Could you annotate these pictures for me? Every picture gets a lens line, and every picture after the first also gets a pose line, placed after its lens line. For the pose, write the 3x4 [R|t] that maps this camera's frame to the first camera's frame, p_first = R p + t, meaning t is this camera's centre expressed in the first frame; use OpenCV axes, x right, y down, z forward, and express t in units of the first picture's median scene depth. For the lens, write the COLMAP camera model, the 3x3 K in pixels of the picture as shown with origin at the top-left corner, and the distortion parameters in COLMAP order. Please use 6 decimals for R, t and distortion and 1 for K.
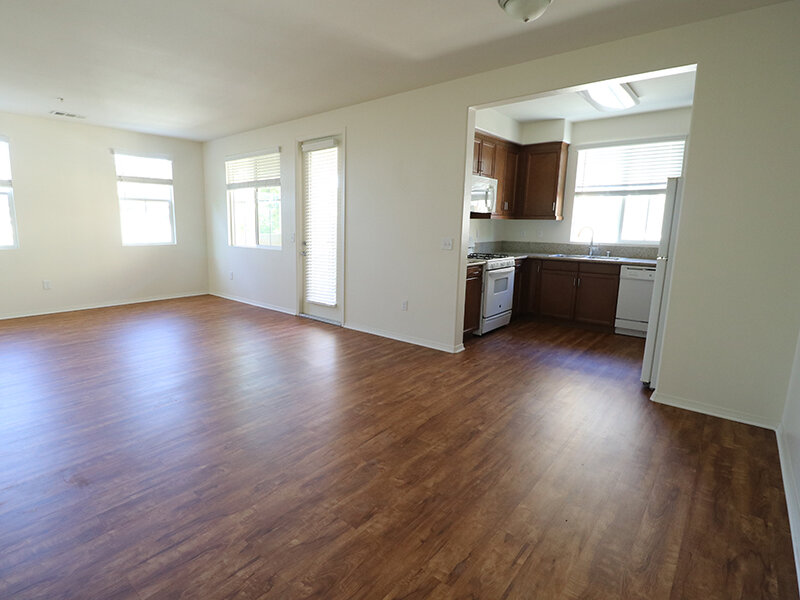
lens RADIAL K [[425.9, 0, 397.6], [0, 425.9, 309.6], [0, 0, 1]] dist [-0.061446, -0.001145]
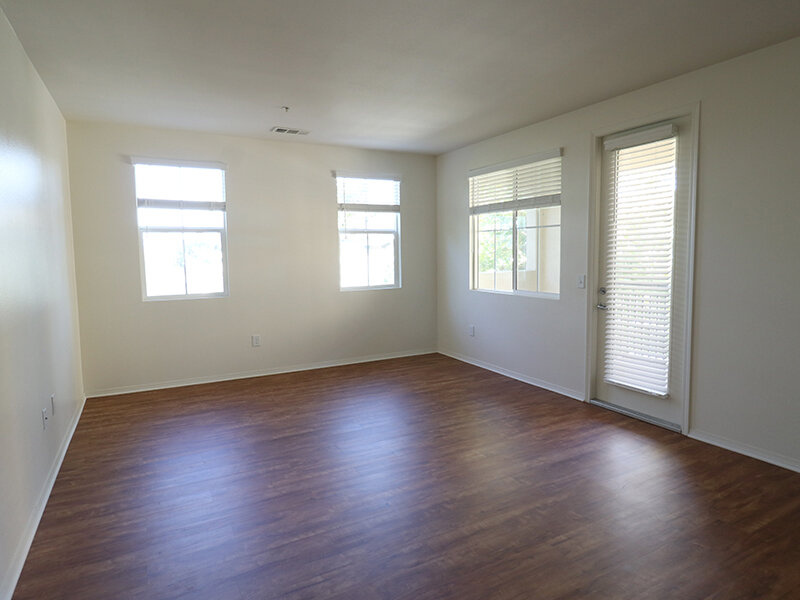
lens RADIAL K [[485.5, 0, 400.0], [0, 485.5, 300.0], [0, 0, 1]] dist [-0.087156, 0.000031]
pose [[0.919436, 0.005236, -0.393204, -0.209110], [-0.044812, 0.994793, -0.091539, -0.060040], [0.390677, 0.101784, 0.914883, 0.212472]]
